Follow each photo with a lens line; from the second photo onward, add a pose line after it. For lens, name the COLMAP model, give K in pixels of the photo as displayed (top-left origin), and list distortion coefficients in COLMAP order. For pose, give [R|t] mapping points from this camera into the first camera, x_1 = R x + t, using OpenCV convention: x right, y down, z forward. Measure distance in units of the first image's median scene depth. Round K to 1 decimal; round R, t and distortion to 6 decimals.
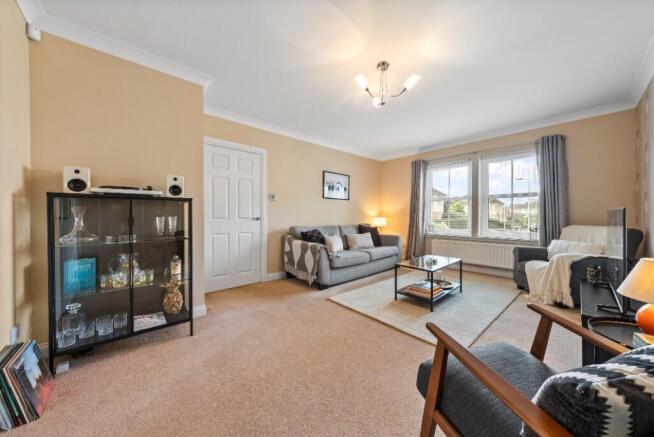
lens RADIAL K [[223.1, 0, 327.0], [0, 223.1, 218.5], [0, 0, 1]] dist [0.001485, 0.000180]
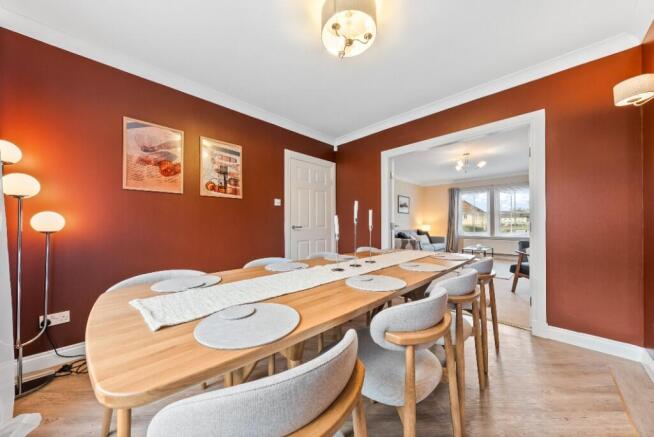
lens RADIAL K [[223.1, 0, 327.0], [0, 223.1, 218.5], [0, 0, 1]] dist [0.001485, 0.000180]
pose [[0.998851, -0.000751, 0.047917, -0.586413], [0.002379, 0.999421, -0.033937, 0.001097], [-0.047863, 0.034012, 0.998275, -0.537072]]
